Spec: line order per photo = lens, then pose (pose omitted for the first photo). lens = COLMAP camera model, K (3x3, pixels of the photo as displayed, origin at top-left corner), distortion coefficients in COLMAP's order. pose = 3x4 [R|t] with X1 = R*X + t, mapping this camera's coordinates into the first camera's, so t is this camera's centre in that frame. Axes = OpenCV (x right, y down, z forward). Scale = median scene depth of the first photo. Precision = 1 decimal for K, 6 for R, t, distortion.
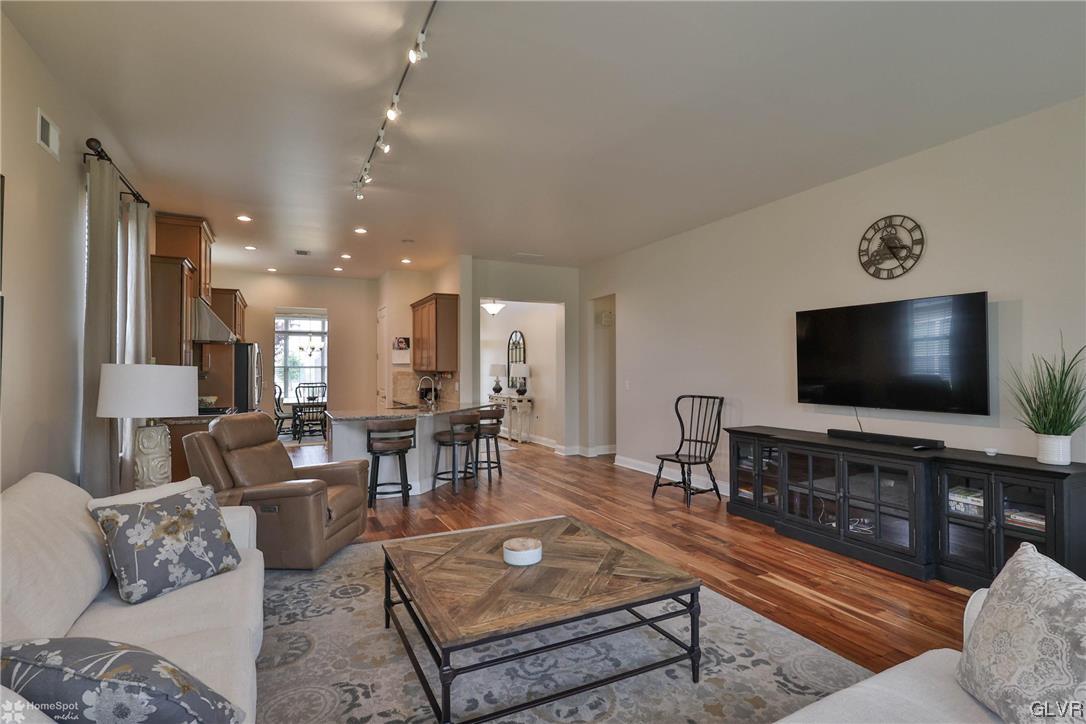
lens RADIAL K [[535.3, 0, 544.4], [0, 535.3, 365.2], [0, 0, 1]] dist [0.001274, 0.000132]
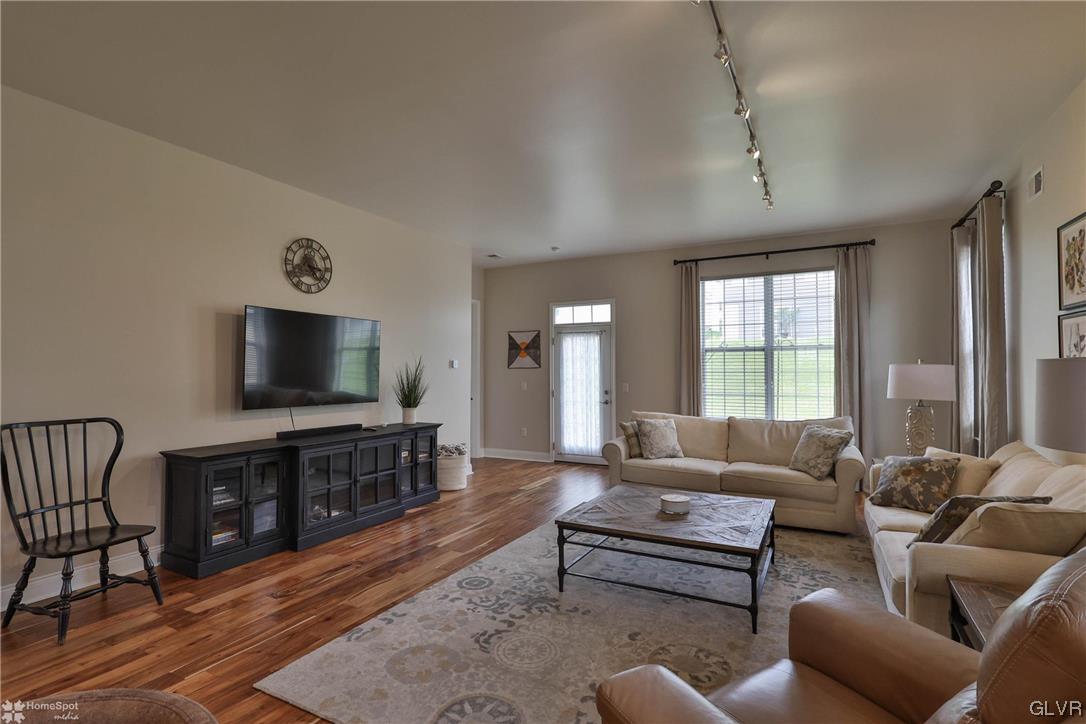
lens RADIAL K [[535.3, 0, 540.2], [0, 535.3, 362.7], [0, 0, 1]] dist [0.001274, 0.000132]
pose [[-0.584967, 0.018458, 0.810847, -0.572395], [-0.002923, 0.999687, -0.024866, 0.015648], [-0.811052, -0.016916, -0.584730, 1.257061]]
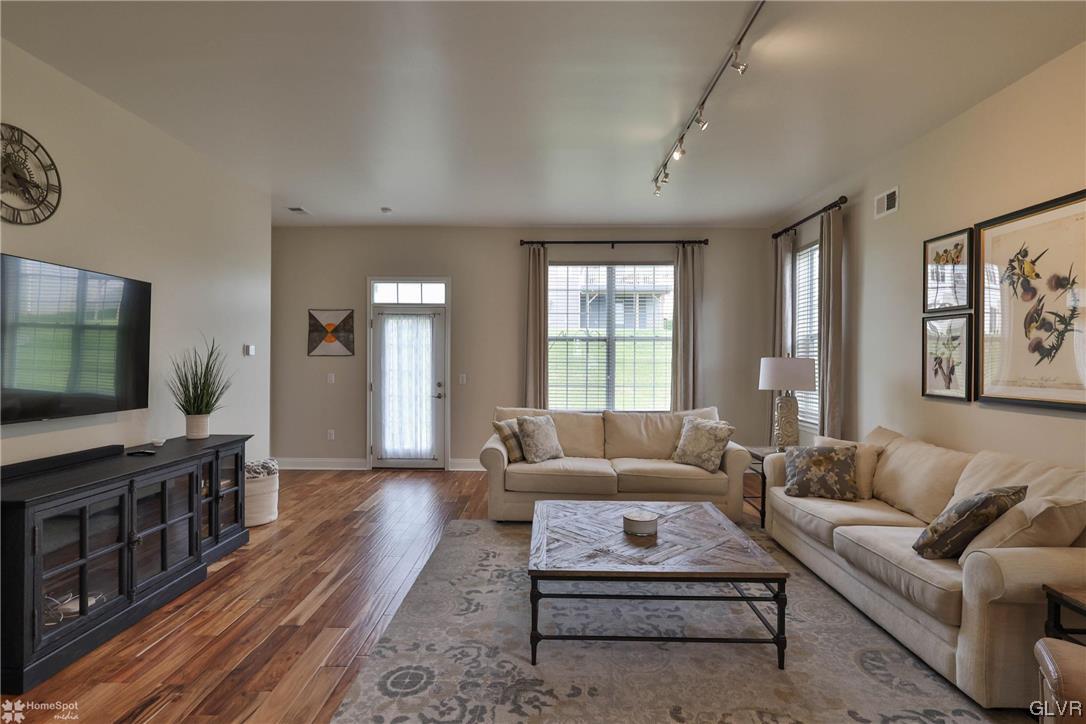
lens RADIAL K [[535.3, 0, 543.0], [0, 535.3, 363.6], [0, 0, 1]] dist [0.001274, 0.000132]
pose [[-0.890168, -0.005243, 0.455602, -0.227107], [-0.005969, 0.999982, -0.000154, 0.006637], [-0.455593, -0.002856, -0.890184, 1.278724]]
